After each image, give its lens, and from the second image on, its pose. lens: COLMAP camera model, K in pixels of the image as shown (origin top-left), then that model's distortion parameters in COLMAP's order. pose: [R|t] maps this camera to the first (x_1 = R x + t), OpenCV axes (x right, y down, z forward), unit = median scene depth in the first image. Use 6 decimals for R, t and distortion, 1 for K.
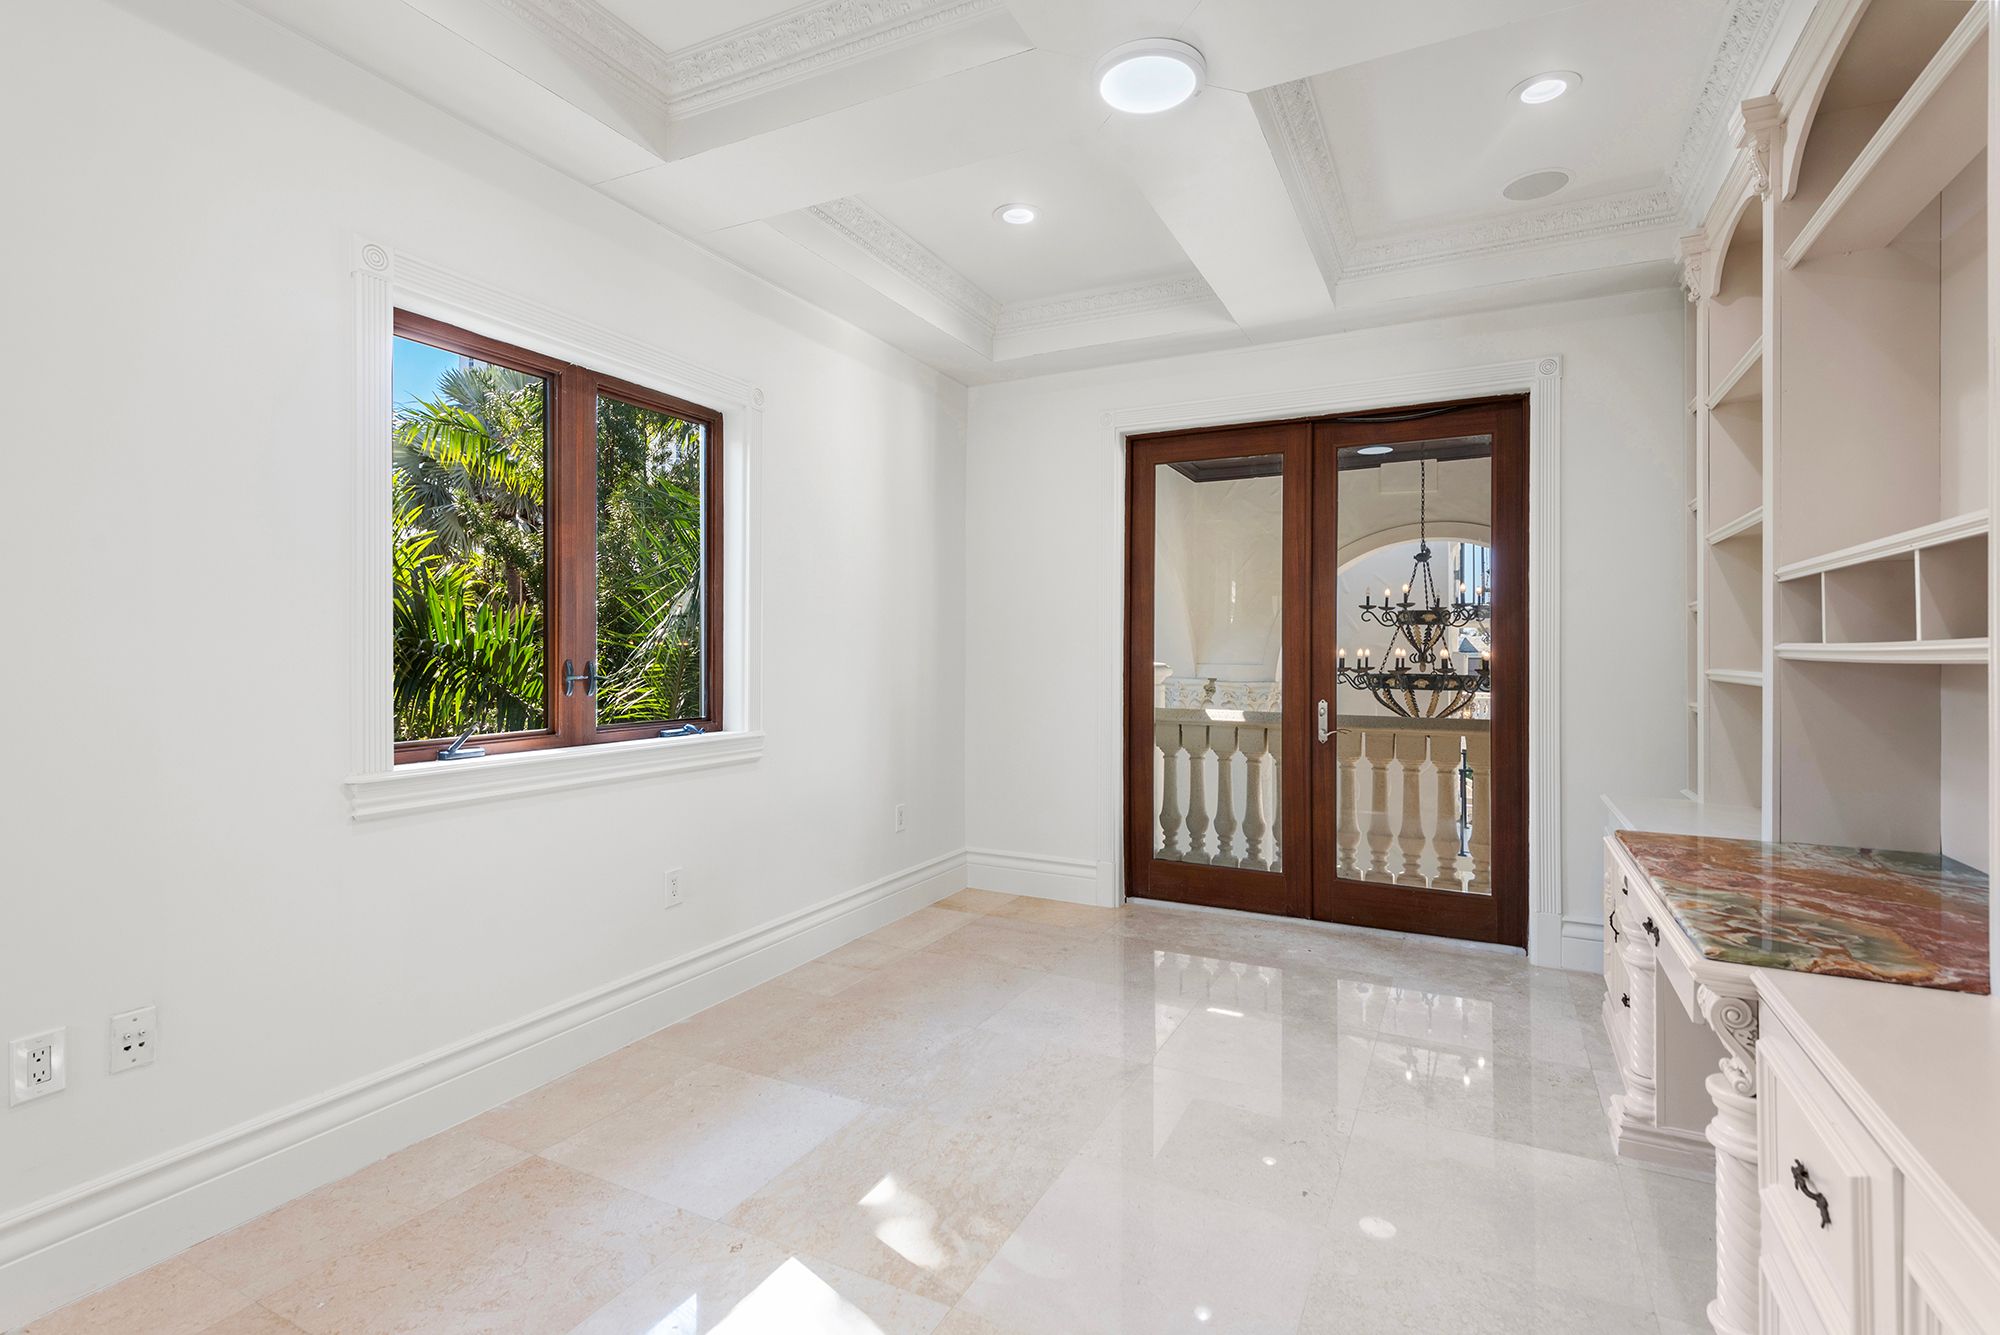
lens RADIAL K [[953.1, 0, 989.0], [0, 953.1, 637.6], [0, 0, 1]] dist [-0.000685, -0.000223]
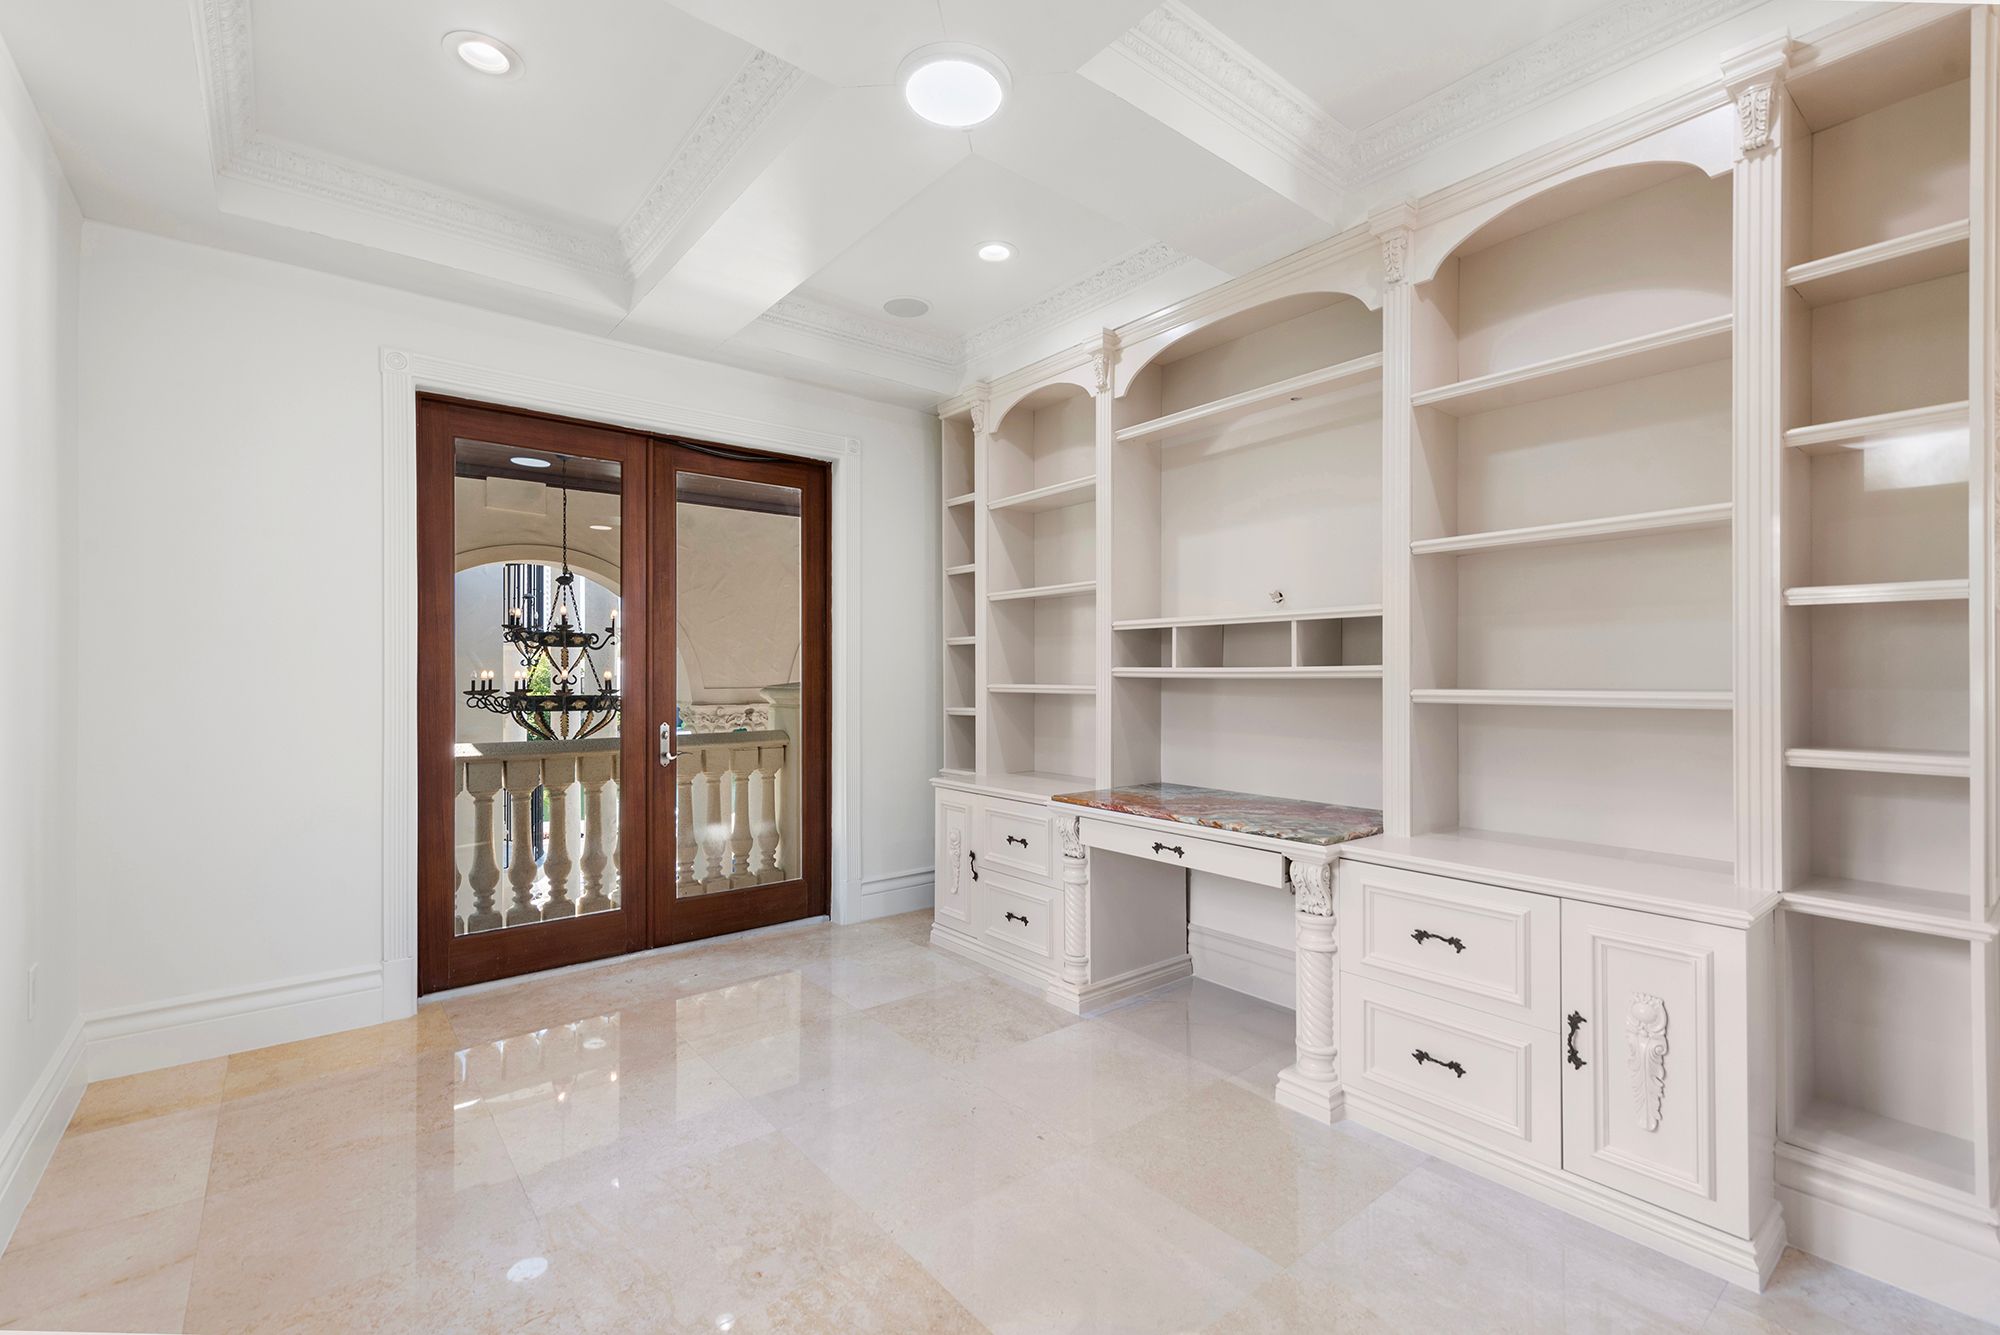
lens RADIAL K [[868.7, 0, 1008.2], [0, 868.7, 663.8], [0, 0, 1]] dist [0.015870, -0.001085]
pose [[0.388668, 0.008758, 0.921336, -0.344693], [-0.011543, 0.999923, -0.004635, 0.005067], [-0.921305, -0.008833, 0.388739, 0.321388]]
